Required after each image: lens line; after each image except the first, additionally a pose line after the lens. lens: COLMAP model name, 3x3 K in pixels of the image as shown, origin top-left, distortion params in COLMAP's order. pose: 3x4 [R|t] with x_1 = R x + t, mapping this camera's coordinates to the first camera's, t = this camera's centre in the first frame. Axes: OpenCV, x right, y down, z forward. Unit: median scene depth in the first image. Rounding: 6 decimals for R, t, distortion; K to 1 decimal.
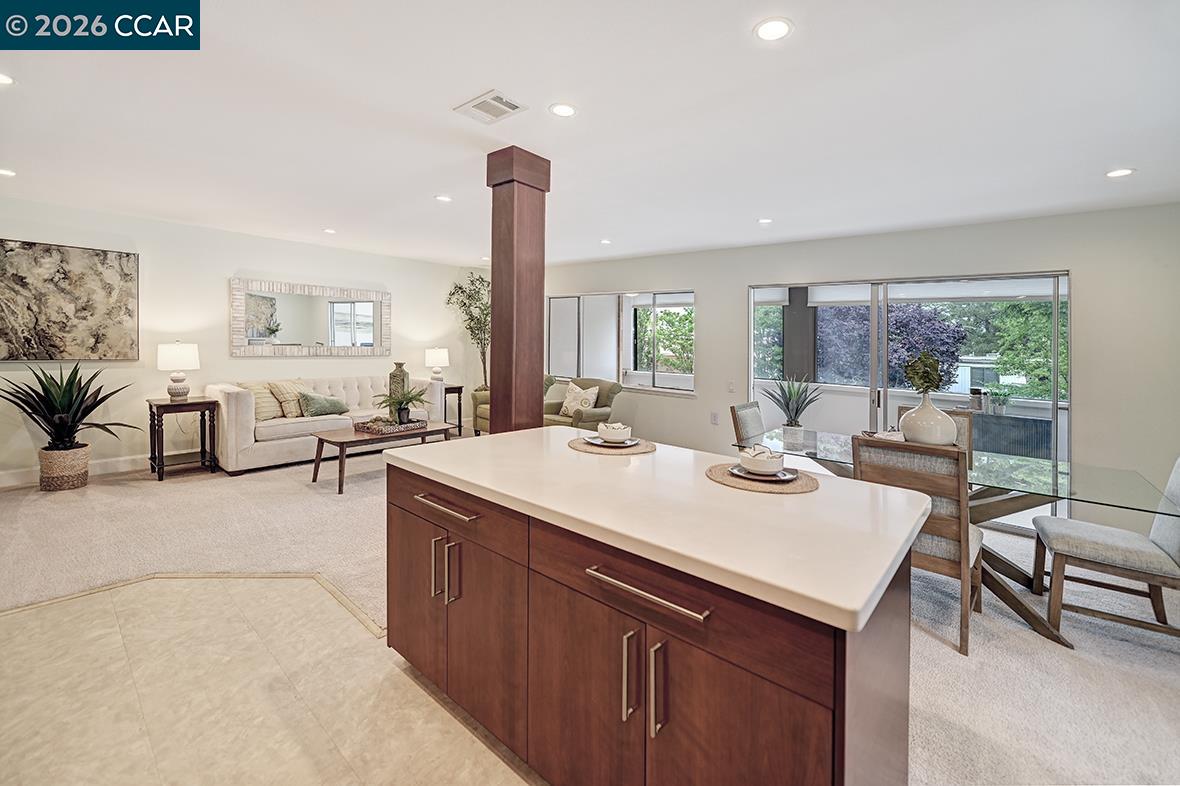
lens RADIAL K [[499.2, 0, 594.9], [0, 499.2, 381.6], [0, 0, 1]] dist [-0.007709, 0.000364]
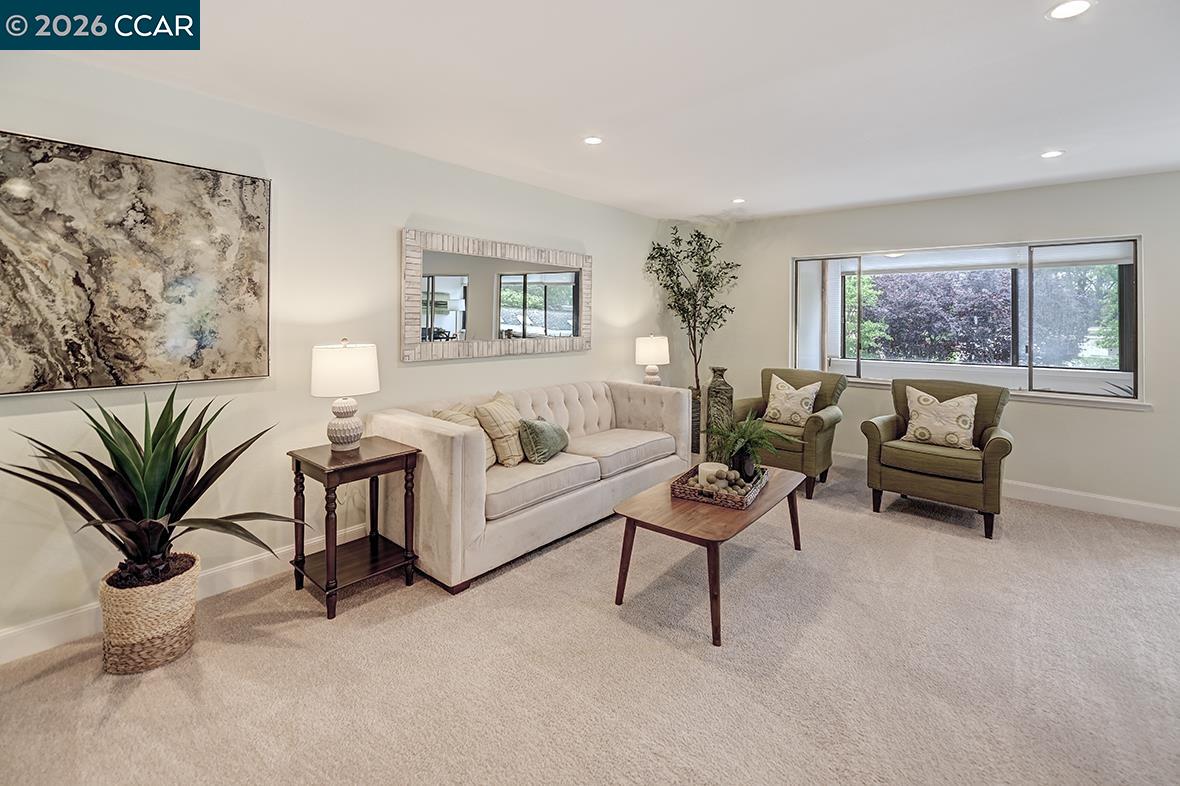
lens RADIAL K [[499.2, 0, 583.9], [0, 499.2, 343.2], [0, 0, 1]] dist [-0.007709, 0.000364]
pose [[0.999579, -0.024213, 0.016016, -0.636790], [0.024760, 0.999085, -0.034873, -0.056720], [-0.015157, 0.035255, 0.999263, 0.494256]]
